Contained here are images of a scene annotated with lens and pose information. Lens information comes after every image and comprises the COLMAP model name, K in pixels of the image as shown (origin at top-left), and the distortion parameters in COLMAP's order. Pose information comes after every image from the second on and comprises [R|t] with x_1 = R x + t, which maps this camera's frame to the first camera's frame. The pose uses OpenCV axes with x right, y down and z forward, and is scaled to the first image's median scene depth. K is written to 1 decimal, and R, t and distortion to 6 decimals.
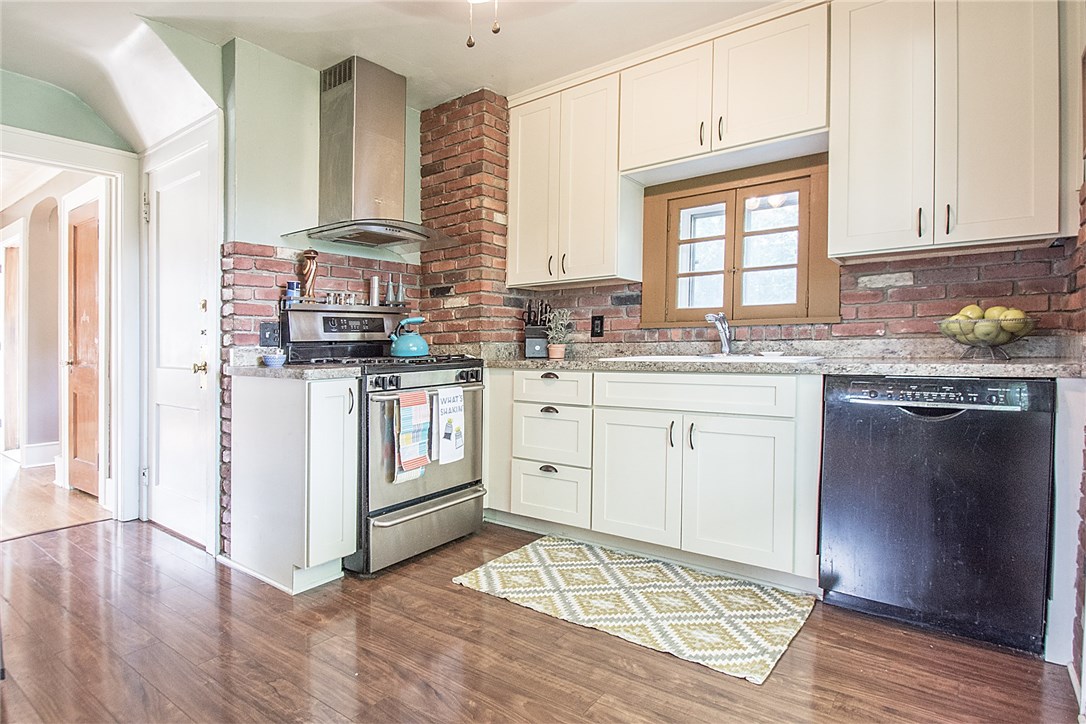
lens RADIAL K [[562.2, 0, 523.0], [0, 562.2, 357.5], [0, 0, 1]] dist [-0.003322, -0.000203]
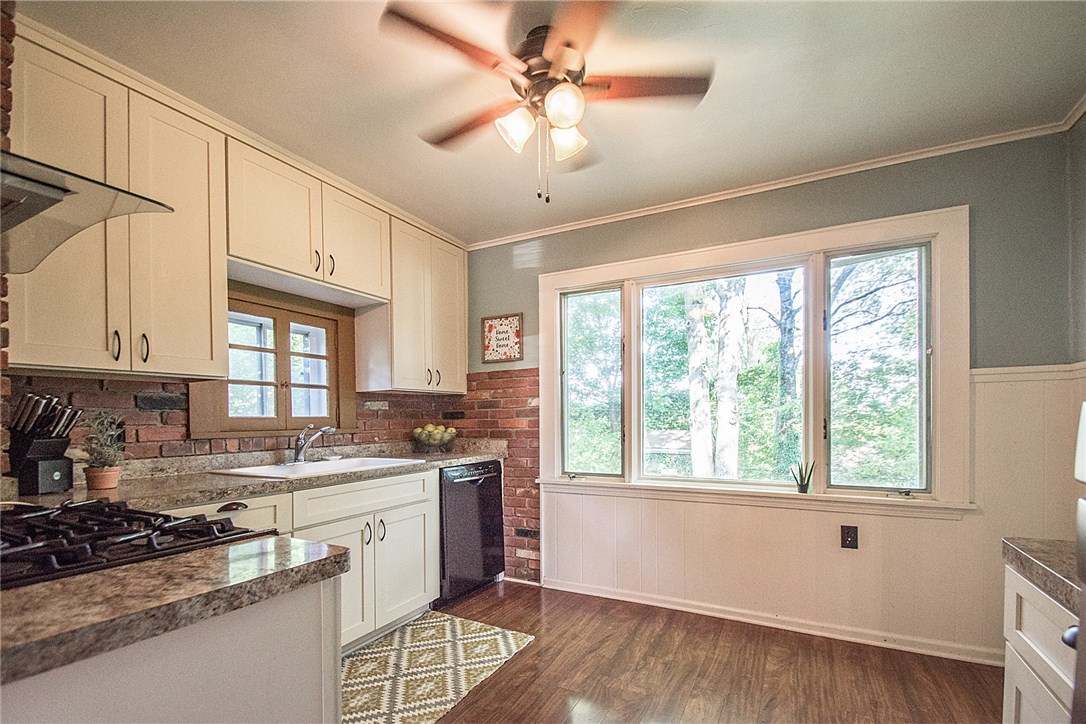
lens RADIAL K [[487.1, 0, 529.3], [0, 487.1, 419.7], [0, 0, 1]] dist [0.001921, -0.000289]
pose [[-0.148489, 0.013664, 0.988820, -0.665133], [0.036607, 0.999295, -0.008311, -0.064853], [-0.988236, 0.034964, -0.148885, 0.707038]]
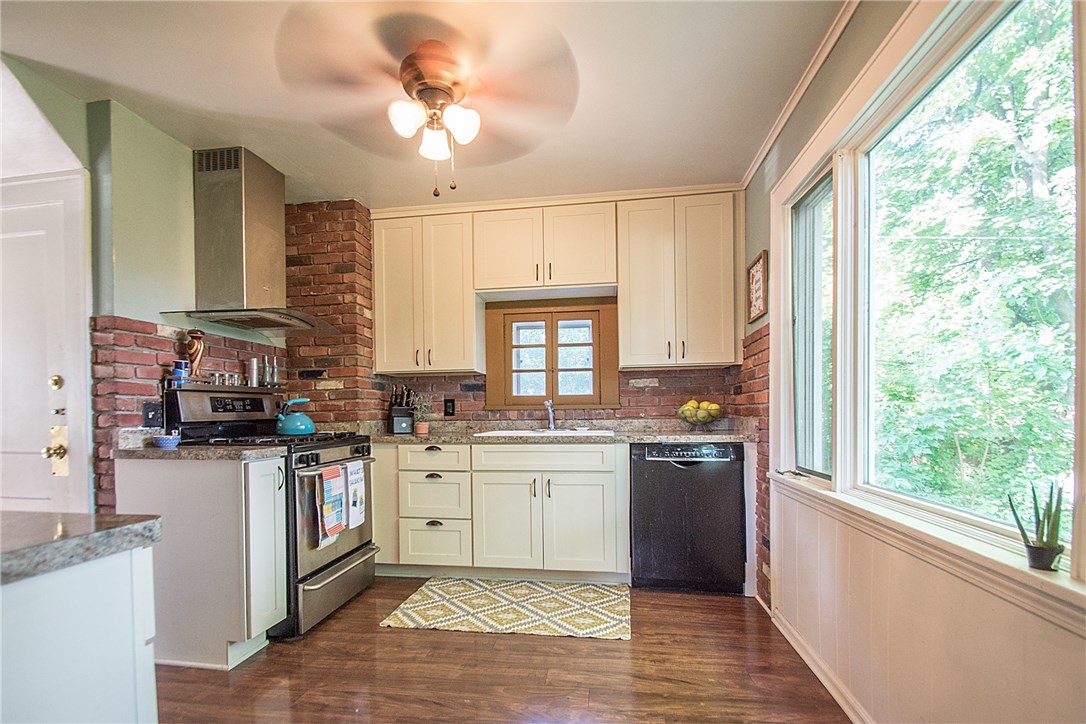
lens RADIAL K [[487.1, 0, 529.3], [0, 487.1, 419.7], [0, 0, 1]] dist [0.001921, -0.000289]
pose [[0.872383, -0.002213, 0.488818, -0.297098], [0.009108, 0.999890, -0.011727, -0.016846], [-0.488738, 0.014683, 0.872307, -0.046113]]
